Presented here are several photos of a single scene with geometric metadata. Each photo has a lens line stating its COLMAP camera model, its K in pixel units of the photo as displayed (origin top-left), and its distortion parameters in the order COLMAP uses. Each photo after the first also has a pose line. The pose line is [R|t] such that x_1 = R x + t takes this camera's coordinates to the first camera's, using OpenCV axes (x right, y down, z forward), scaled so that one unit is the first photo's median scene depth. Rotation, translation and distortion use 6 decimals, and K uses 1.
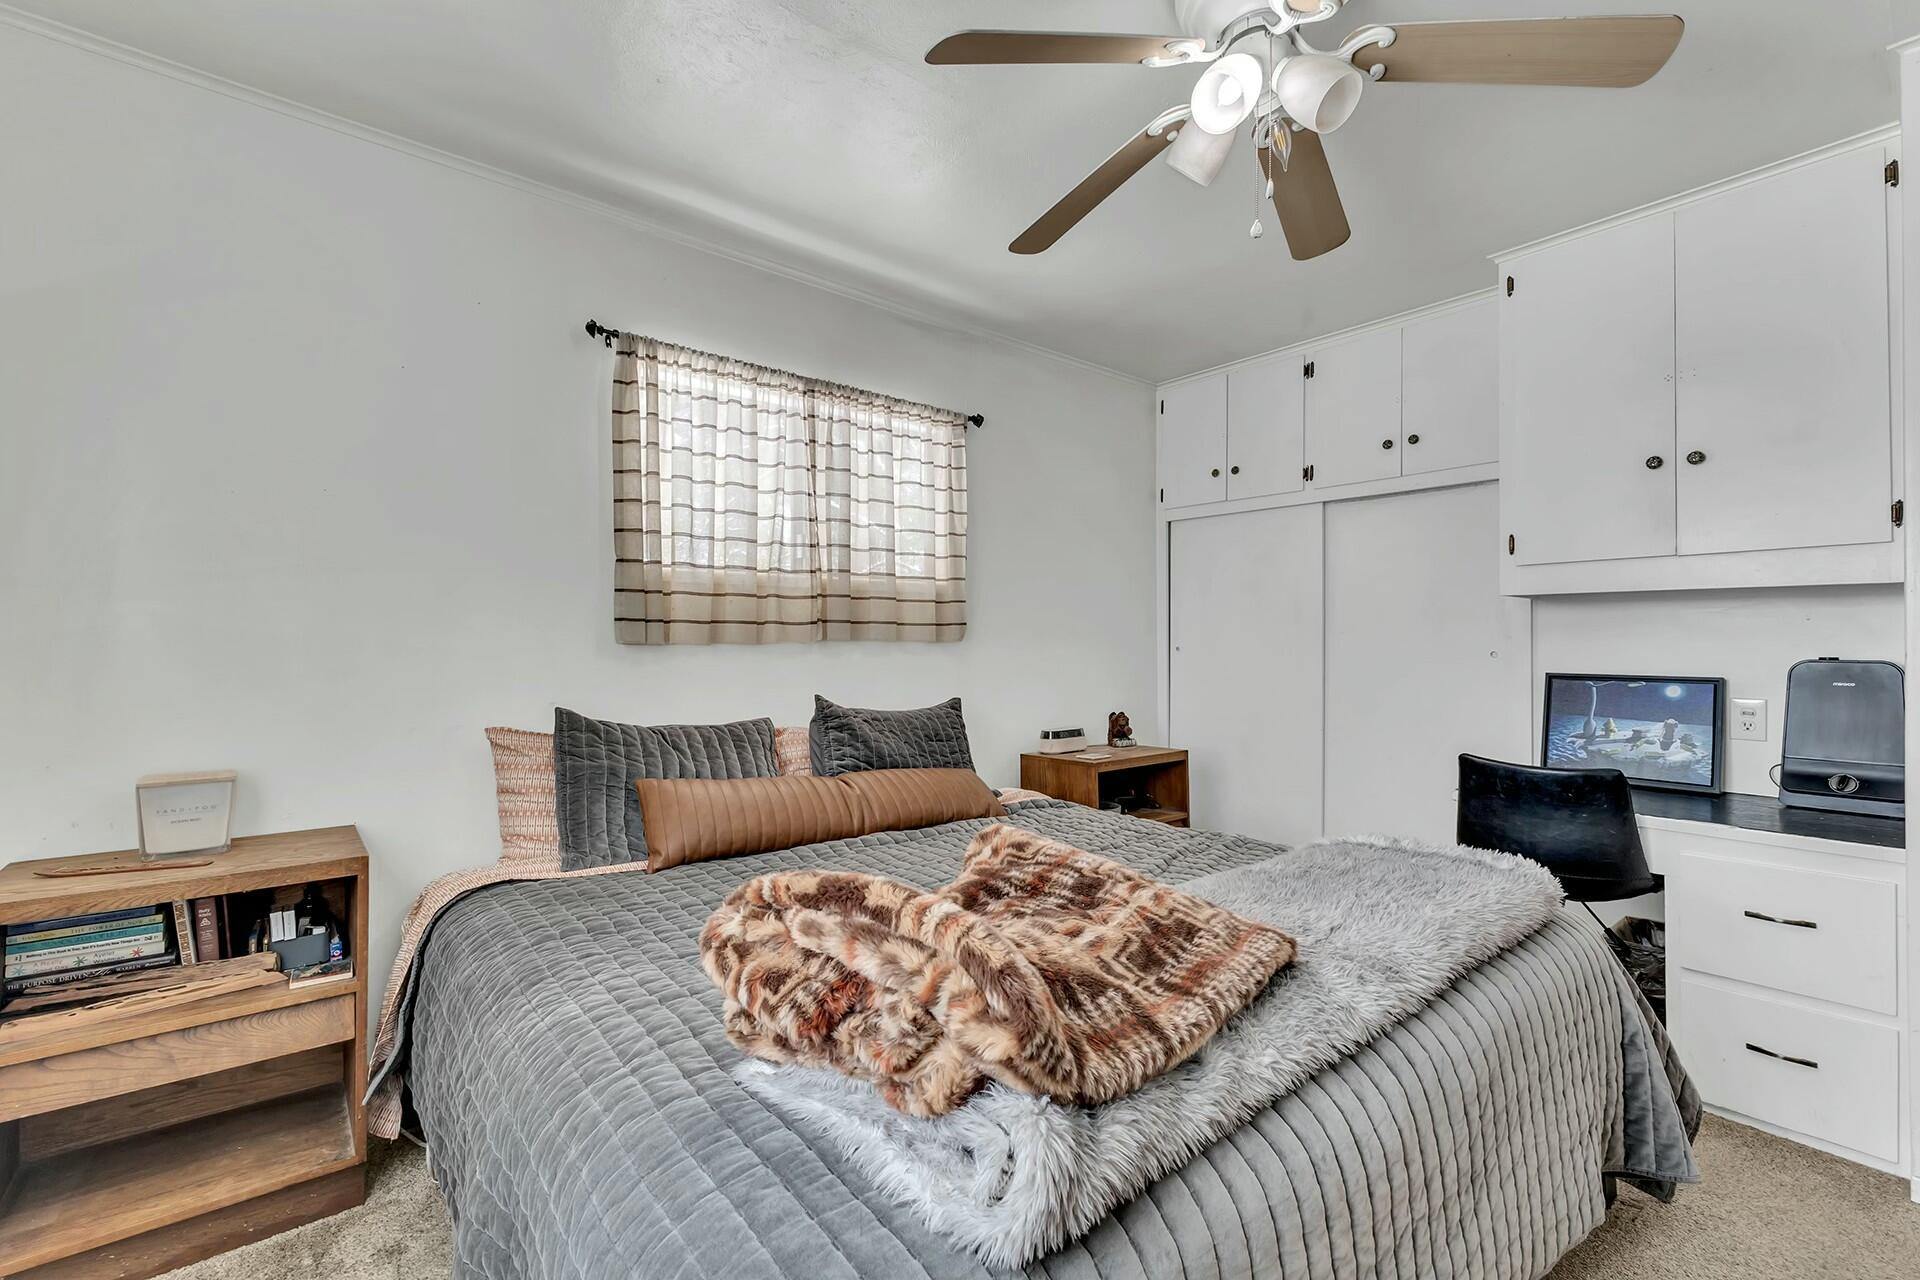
lens RADIAL K [[834.3, 0, 971.5], [0, 834.3, 638.9], [0, 0, 1]] dist [0.002844, -0.000120]
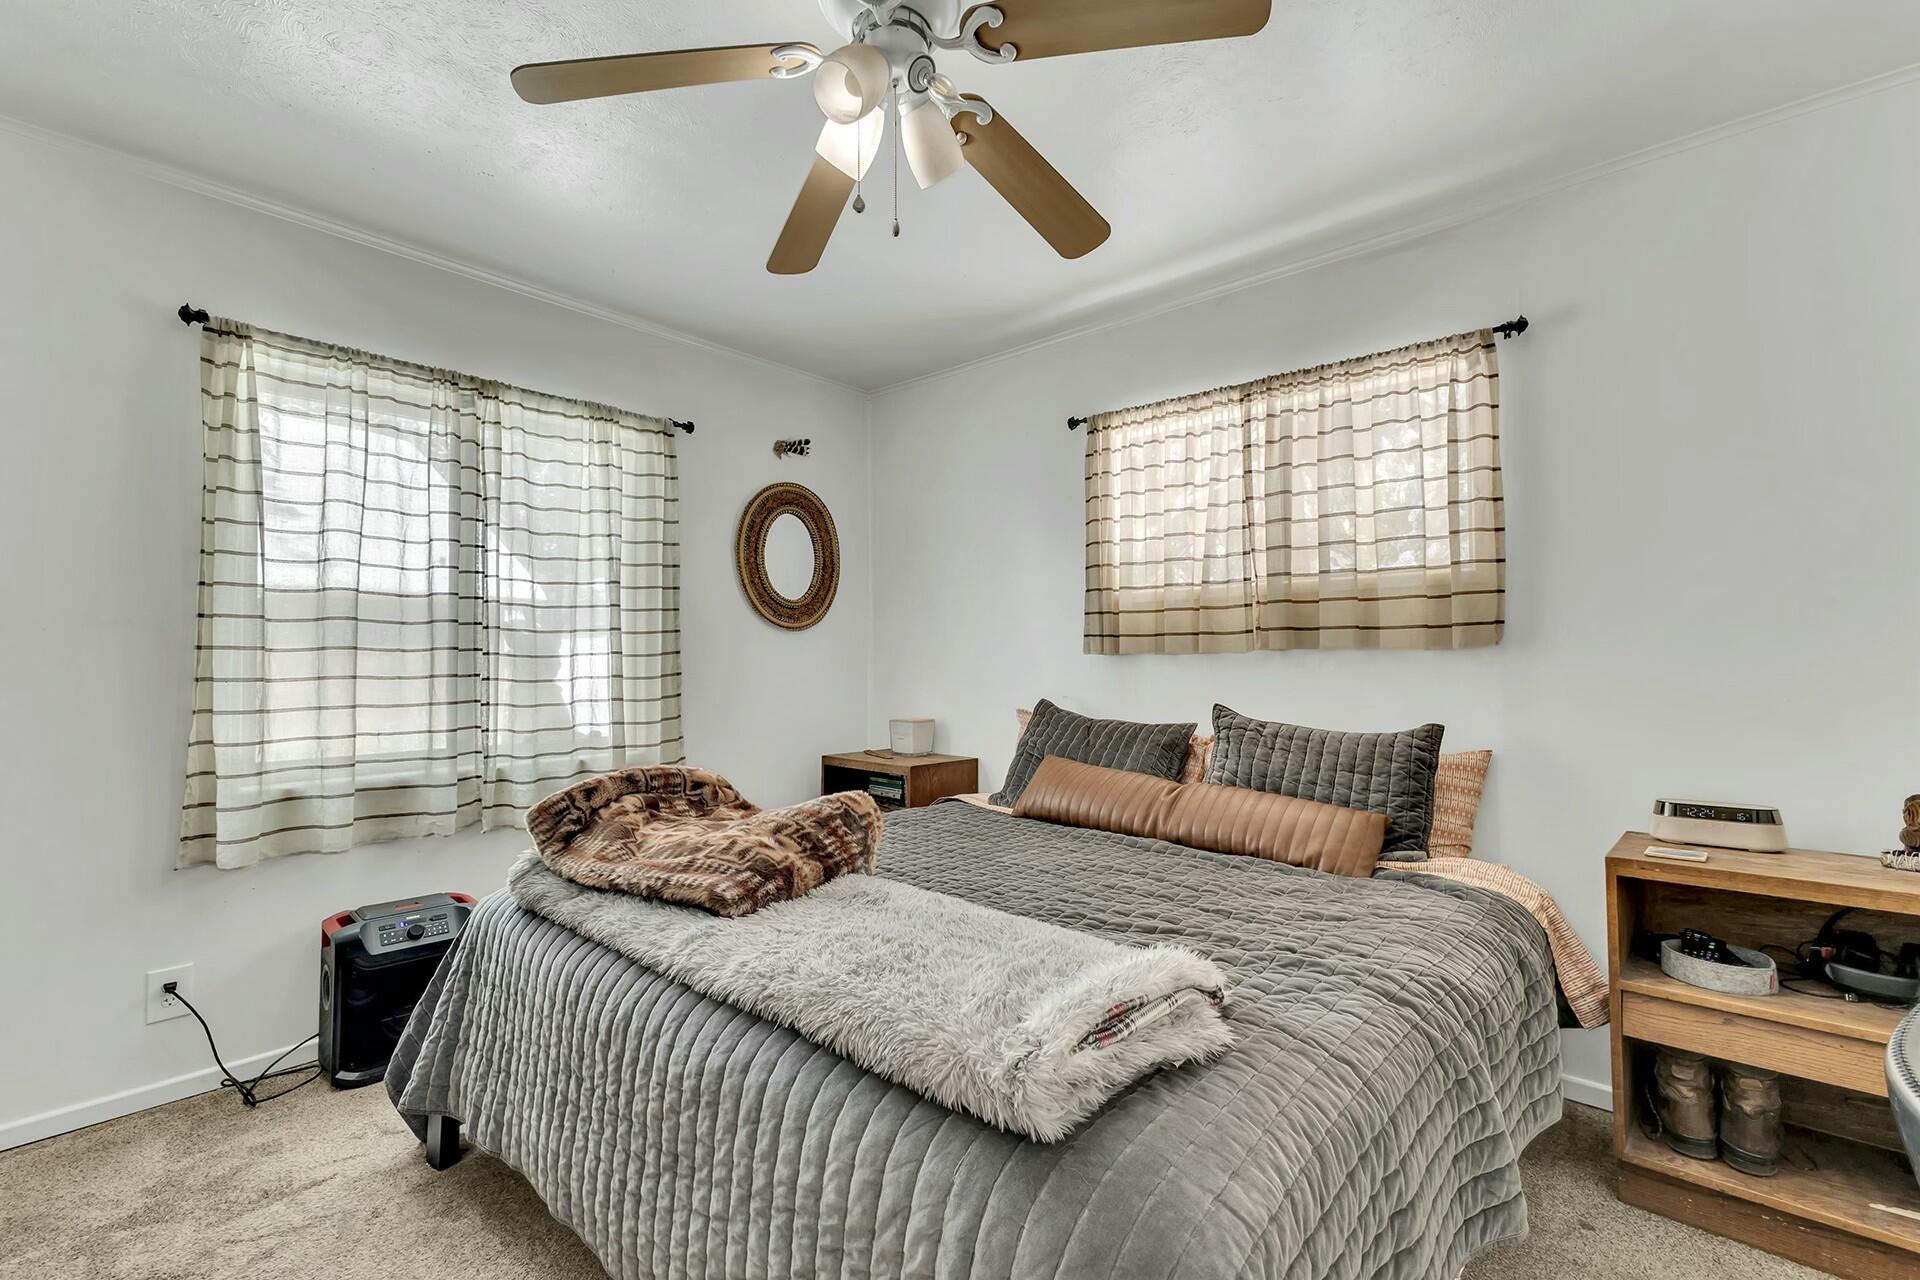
lens RADIAL K [[834.3, 0, 971.5], [0, 834.3, 638.9], [0, 0, 1]] dist [0.002844, -0.000120]
pose [[0.147538, -0.022975, -0.988789, 0.730674], [0.008556, 0.999722, -0.021952, 0.008276], [0.989019, -0.005221, 0.147694, 0.535995]]
